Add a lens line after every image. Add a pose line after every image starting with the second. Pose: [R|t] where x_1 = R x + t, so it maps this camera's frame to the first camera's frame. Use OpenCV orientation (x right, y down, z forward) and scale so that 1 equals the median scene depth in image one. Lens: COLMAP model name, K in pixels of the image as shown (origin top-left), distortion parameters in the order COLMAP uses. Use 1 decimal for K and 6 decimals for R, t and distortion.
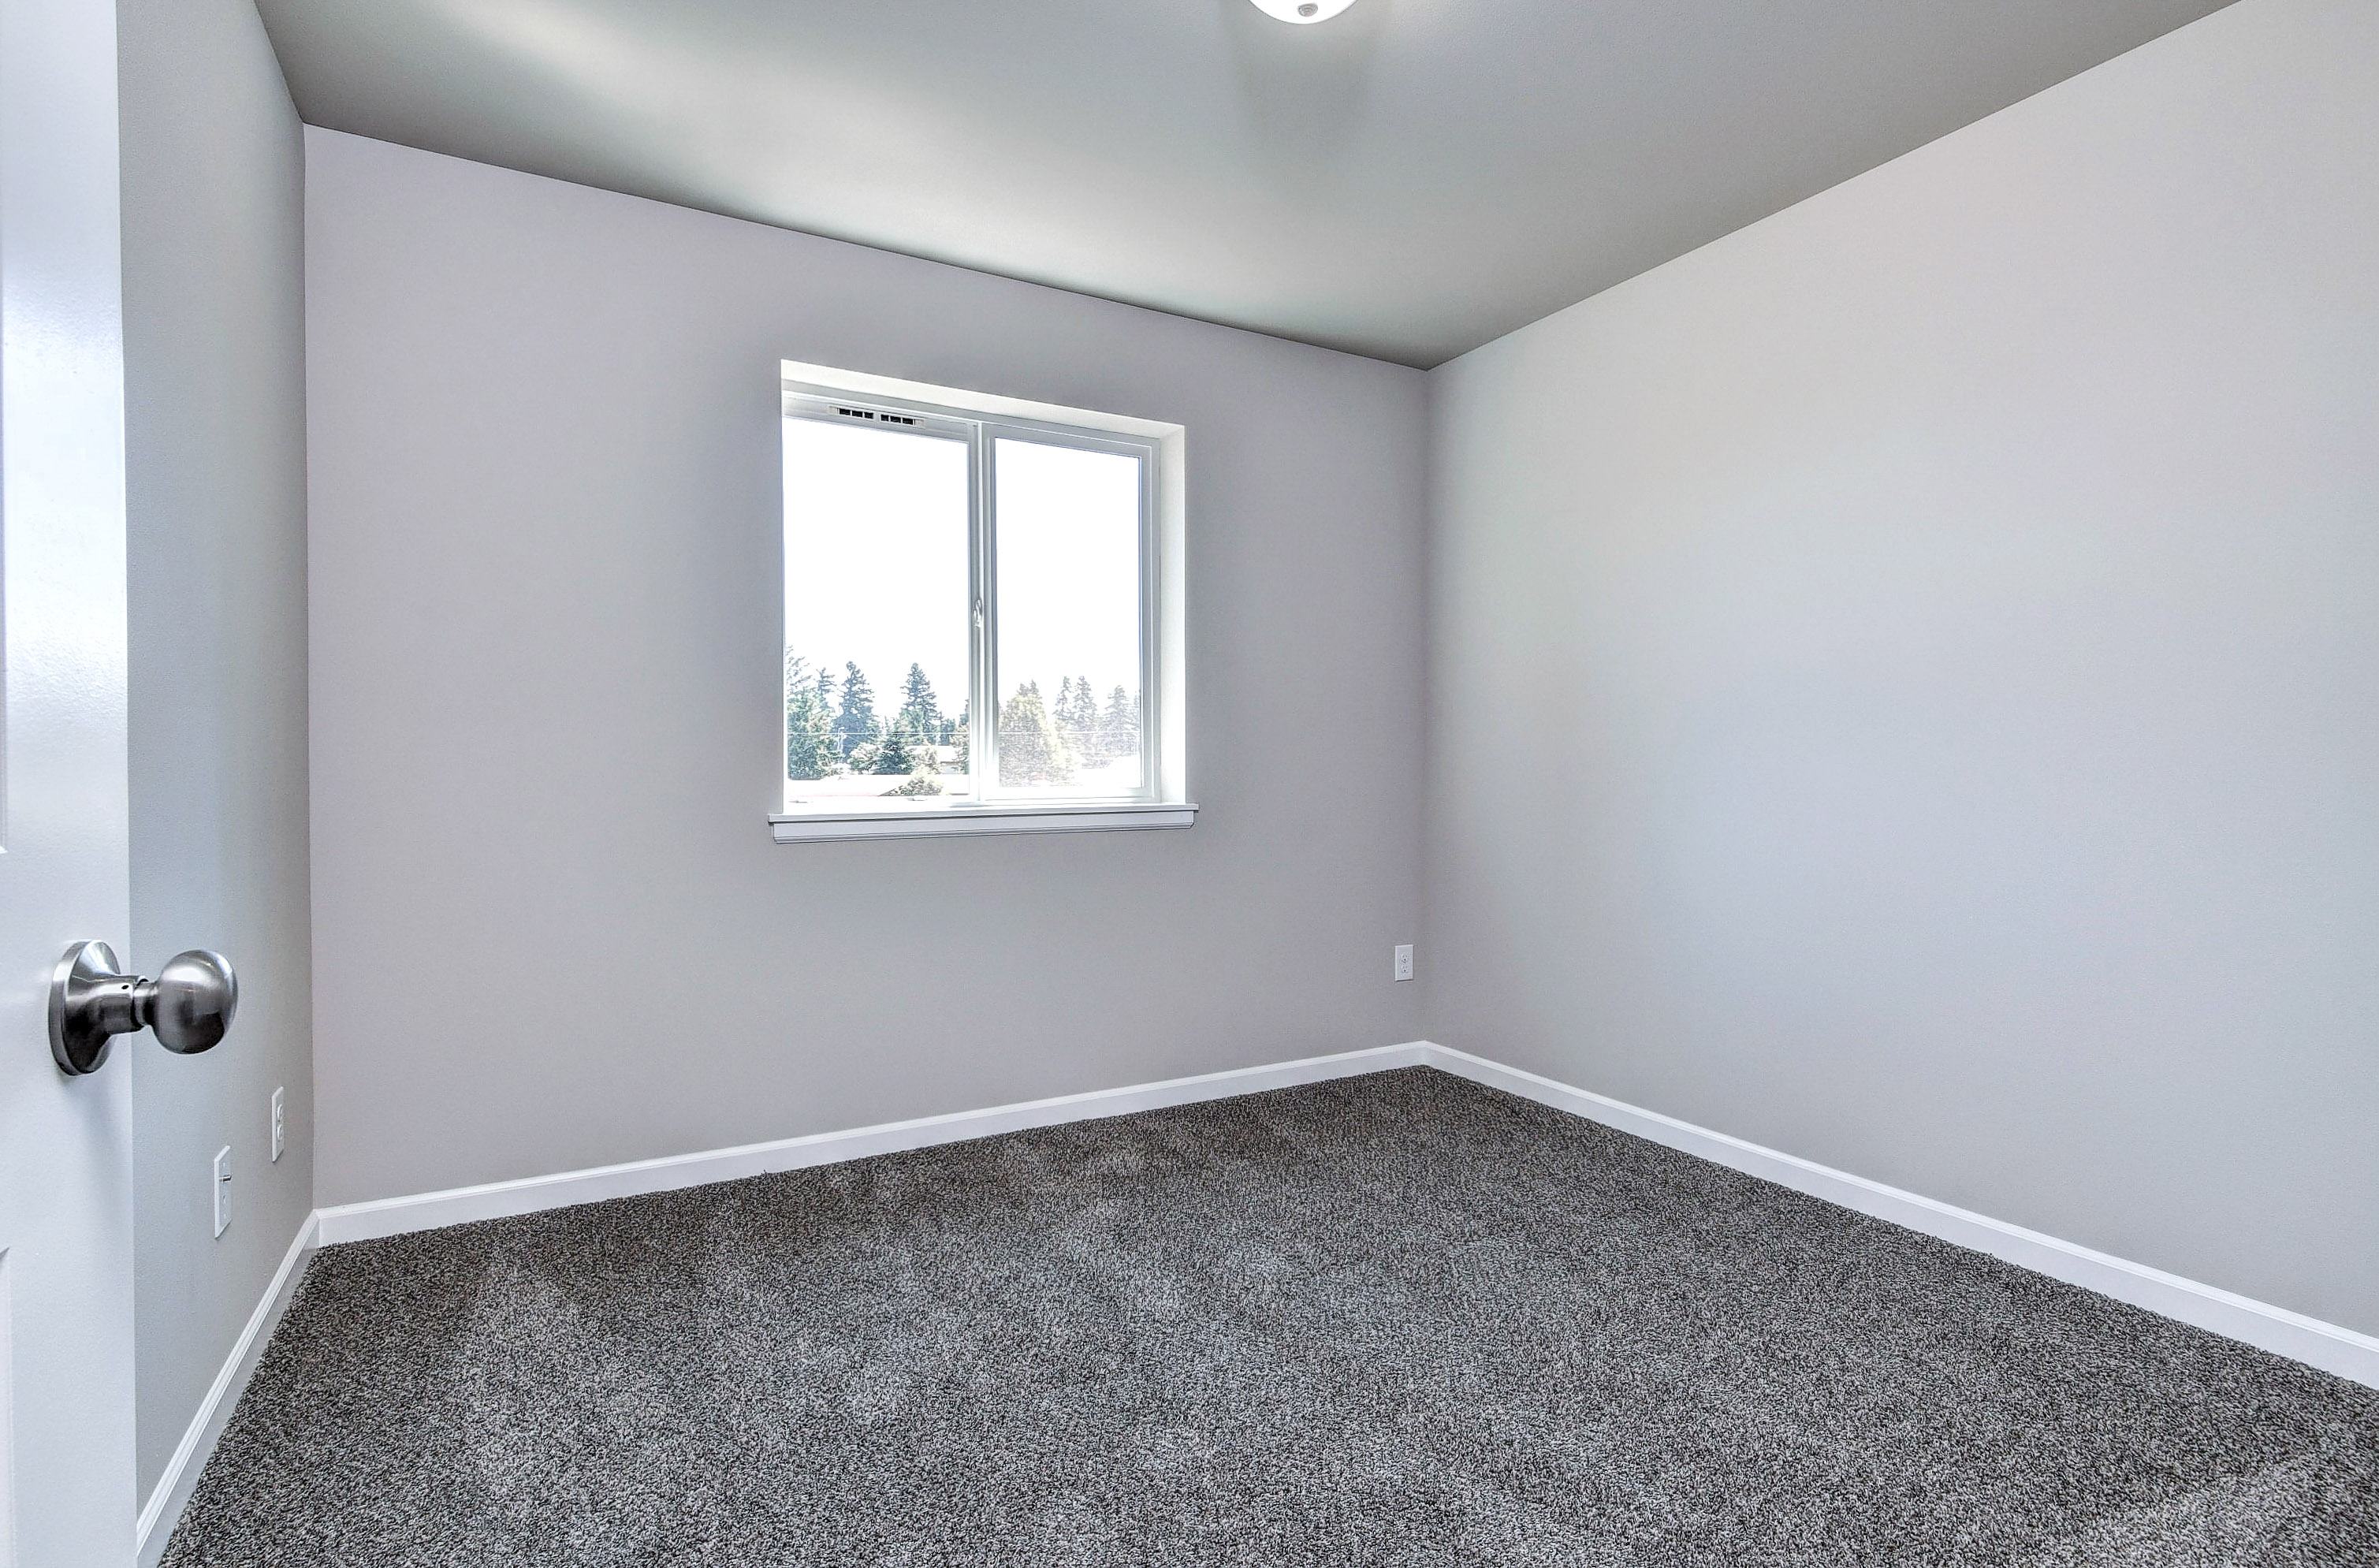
lens RADIAL K [[1148.3, 0, 1187.9], [0, 1148.3, 767.2], [0, 0, 1]] dist [0.003519, -0.000002]
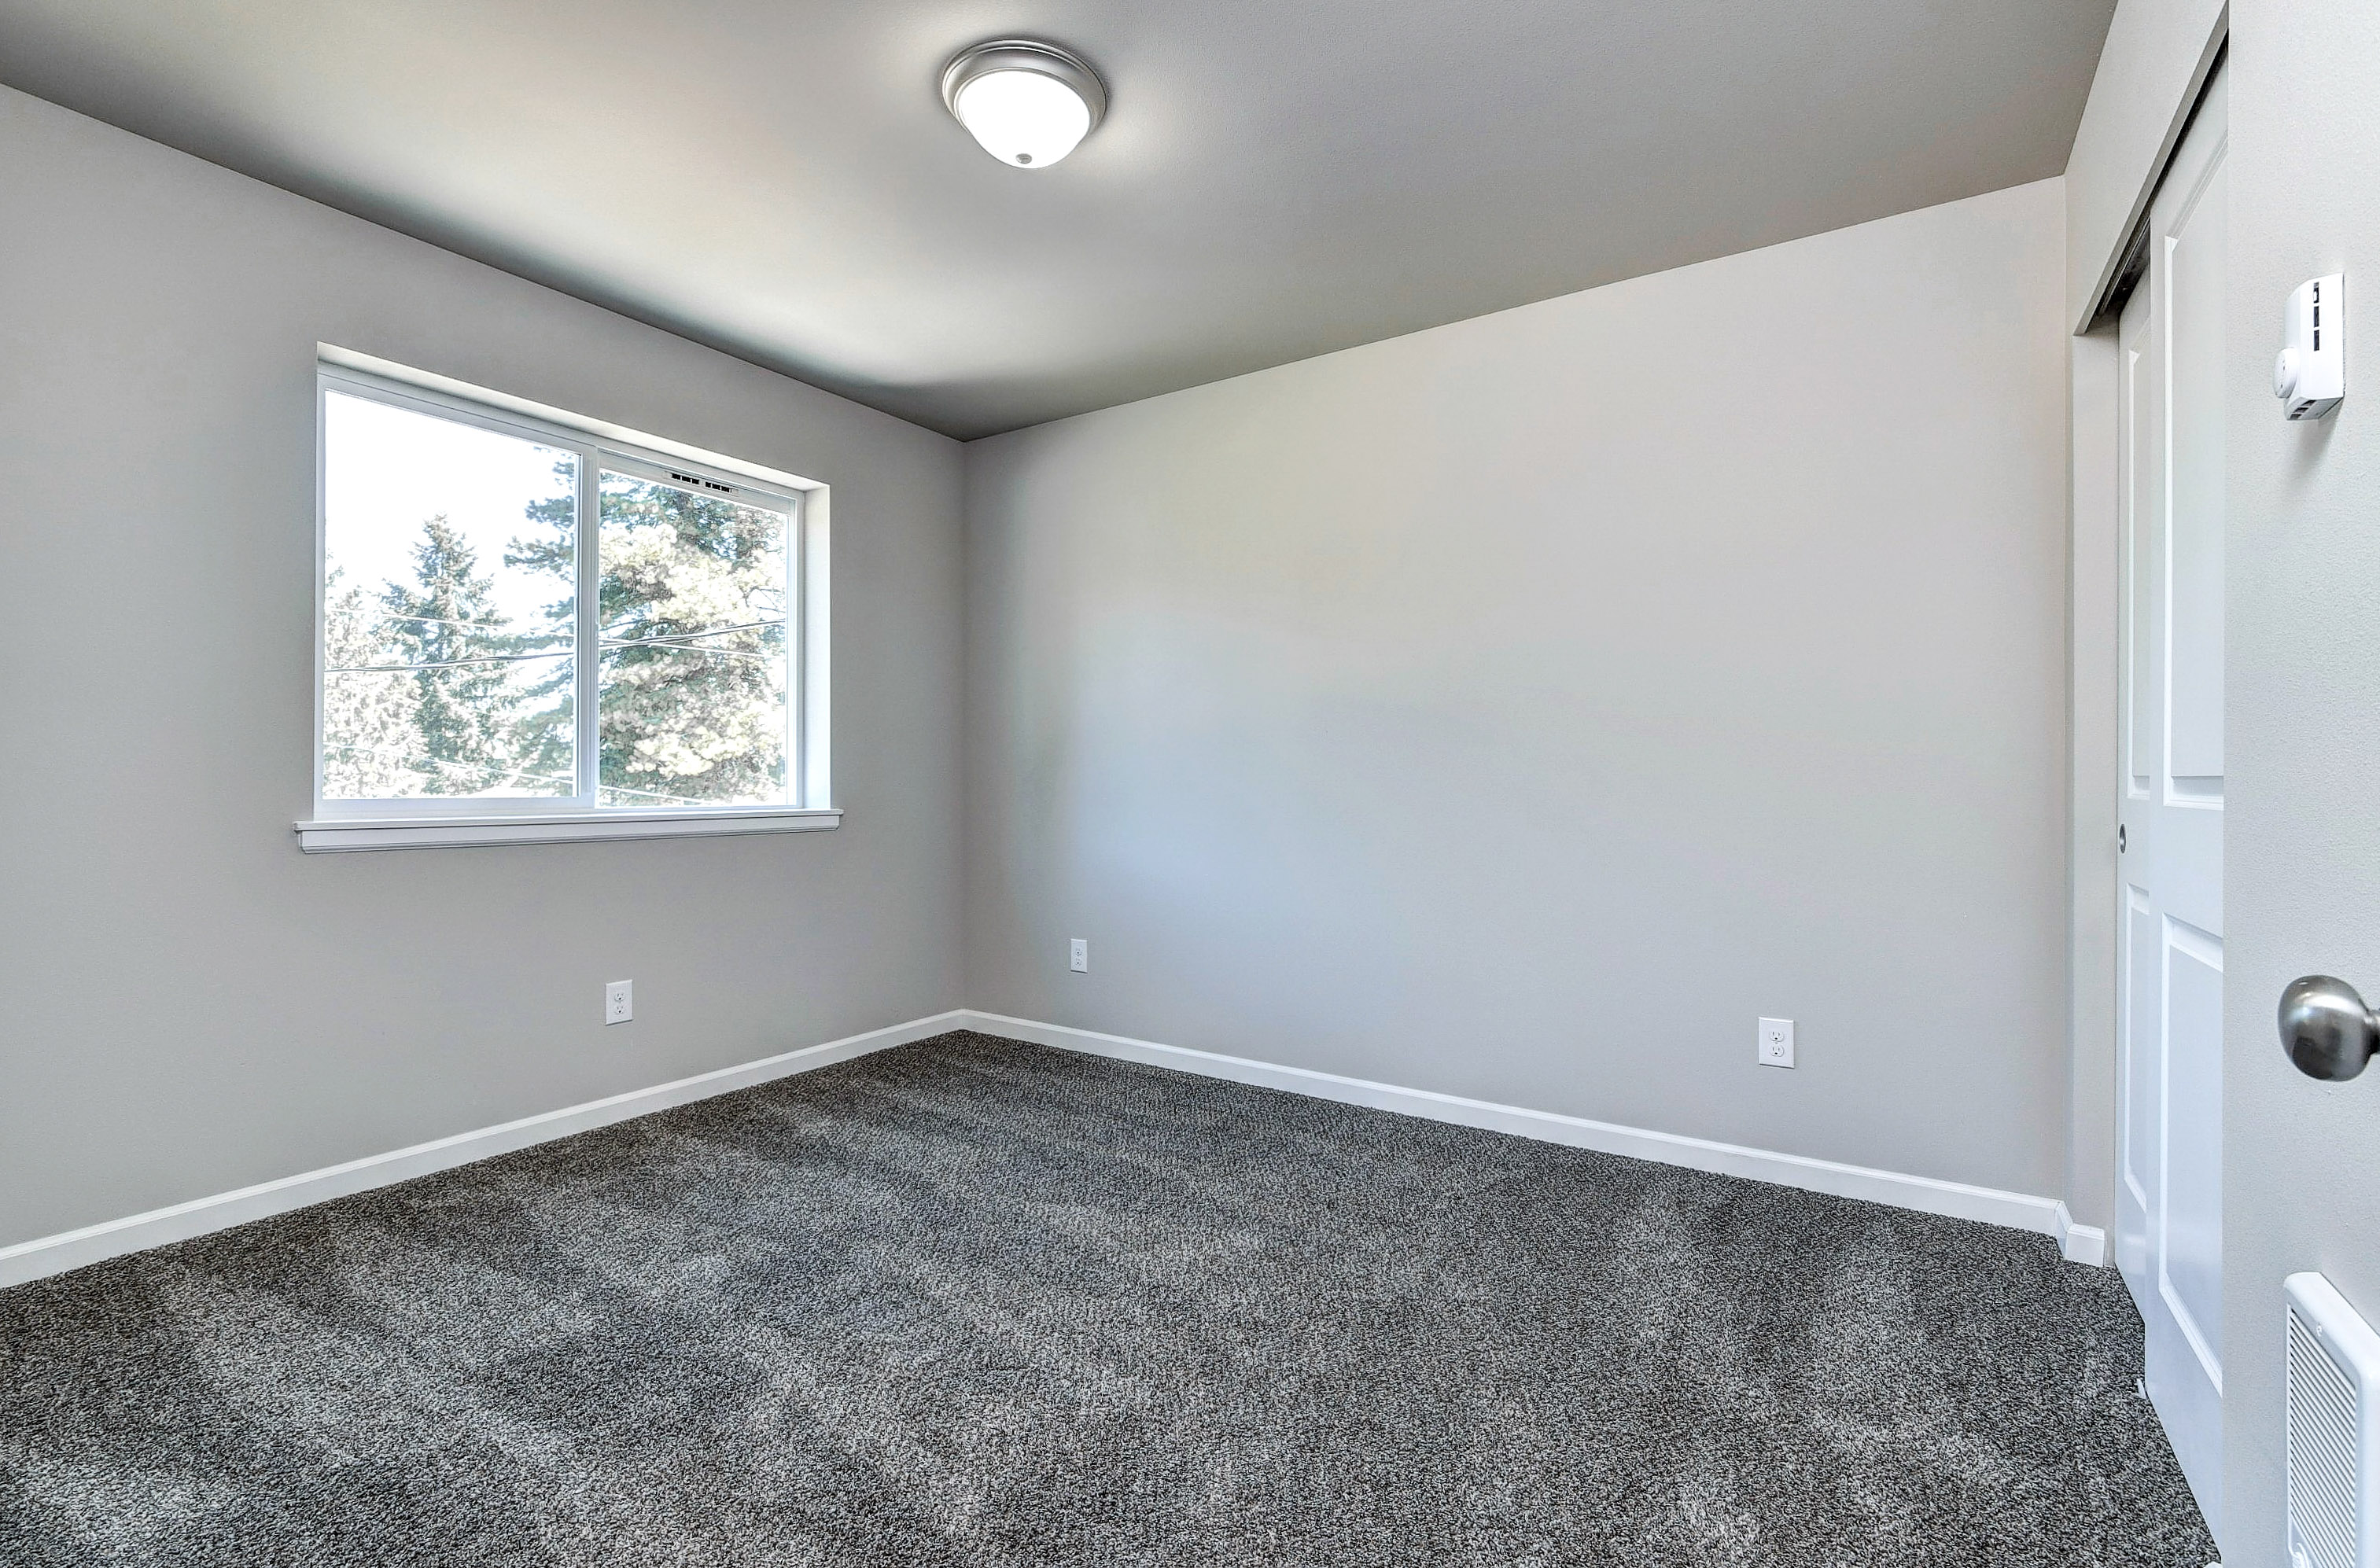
lens RADIAL K [[1038.8, 0, 1188.6], [0, 1038.8, 791.6], [0, 0, 1]] dist [0.001319, 0.000135]
pose [[0.876617, 0.007117, 0.481135, -0.187596], [-0.013126, 0.999872, 0.009125, -0.000915], [-0.481009, -0.014315, 0.876599, -0.103603]]
